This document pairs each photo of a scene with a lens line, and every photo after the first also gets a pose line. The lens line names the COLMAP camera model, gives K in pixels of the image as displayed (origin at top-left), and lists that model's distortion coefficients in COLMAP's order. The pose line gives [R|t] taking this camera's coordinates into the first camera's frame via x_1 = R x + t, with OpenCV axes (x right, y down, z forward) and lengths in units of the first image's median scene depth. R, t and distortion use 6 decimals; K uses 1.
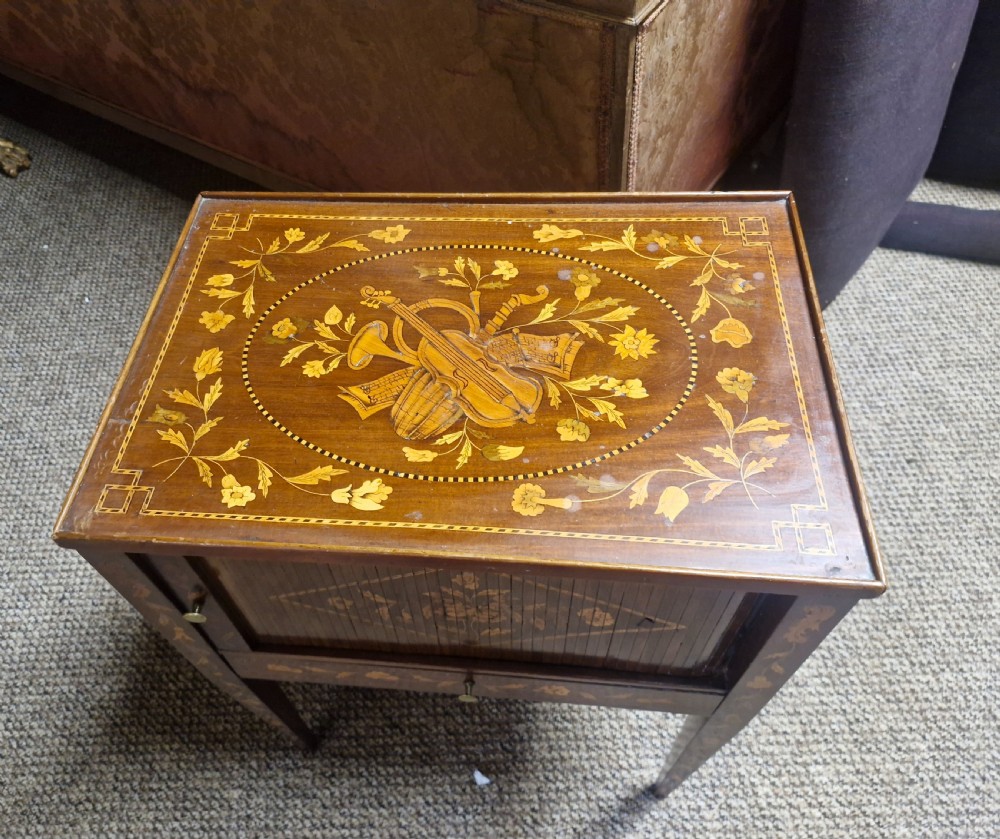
lens RADIAL K [[789.3, 0, 450.8], [0, 789.3, 409.0], [0, 0, 1]] dist [0.034261, -0.044433]
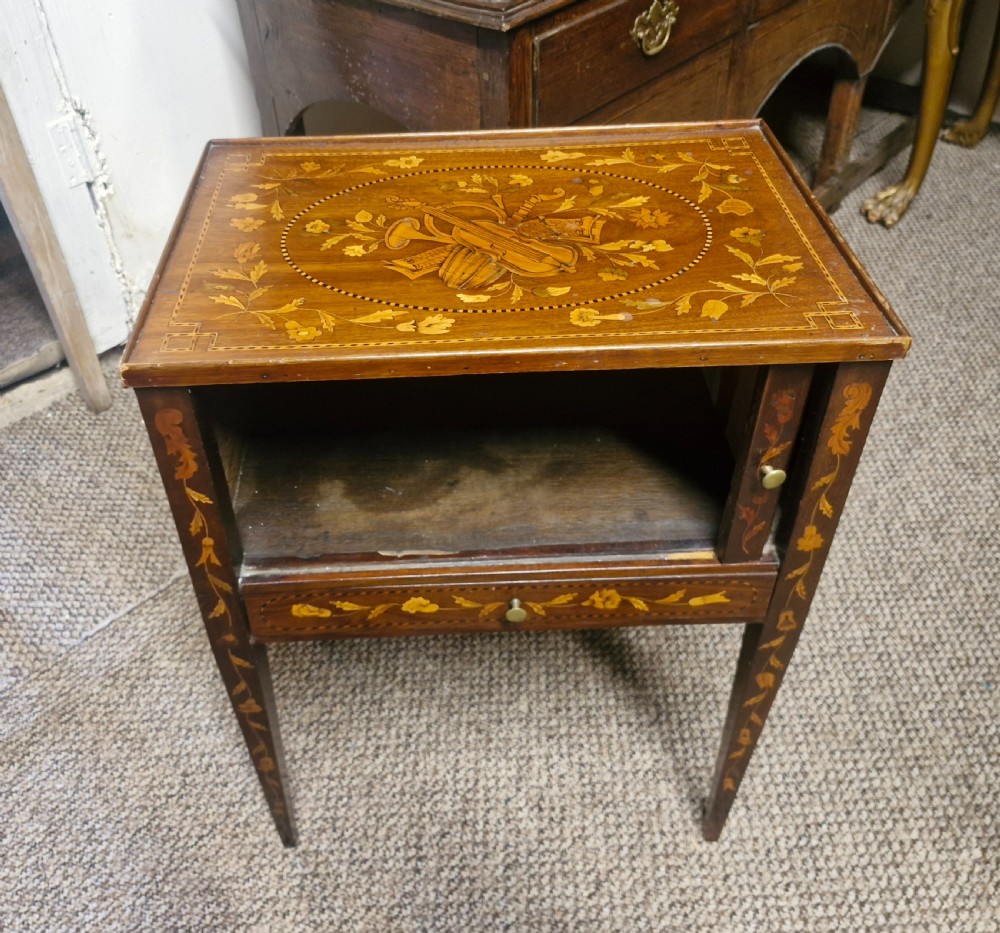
lens RADIAL K [[982.5, 0, 466.1], [0, 982.5, 404.6], [0, 0, 1]] dist [-0.004501, 0.000000]
pose [[0.988918, -0.044081, 0.141765, -0.198499], [0.079710, 0.963246, -0.256521, 0.435184], [-0.125247, 0.264979, 0.956085, -0.169298]]
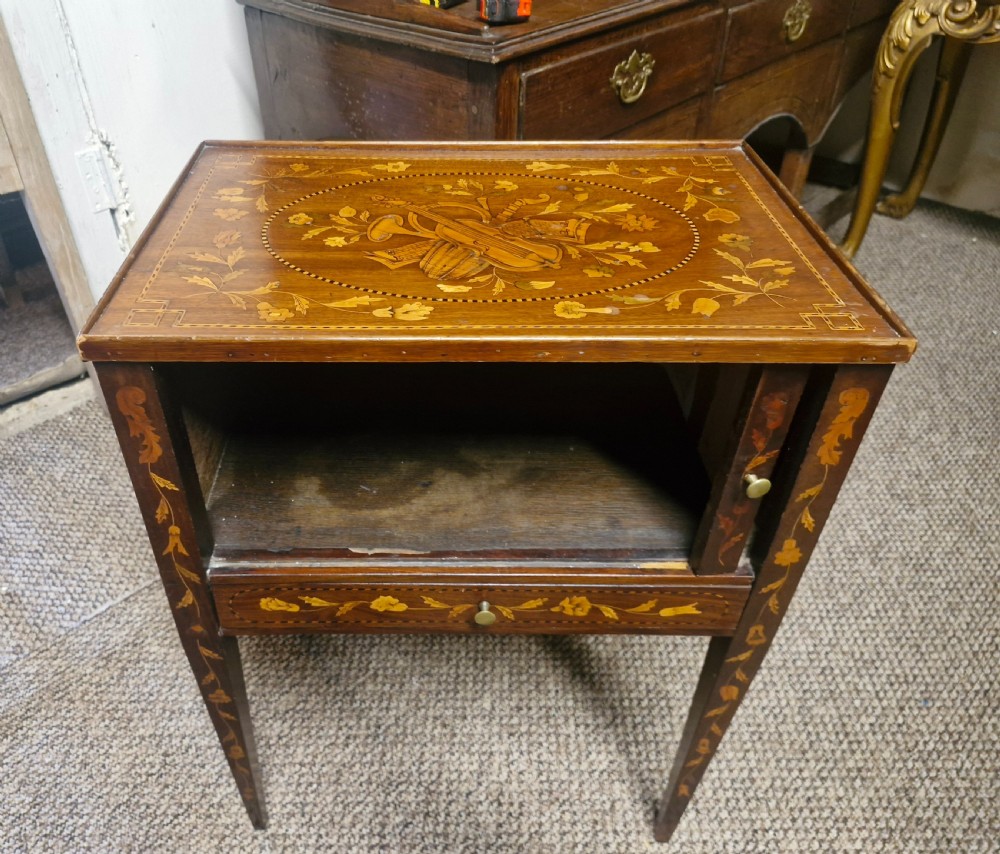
lens RADIAL K [[811.5, 0, 435.8], [0, 811.5, 429.8], [0, 0, 1]] dist [-0.004245, -0.009476]
pose [[0.991670, -0.003488, 0.128753, -0.163345], [0.038333, 0.962329, -0.269173, 0.422279], [-0.122964, 0.271866, 0.954447, 0.050418]]
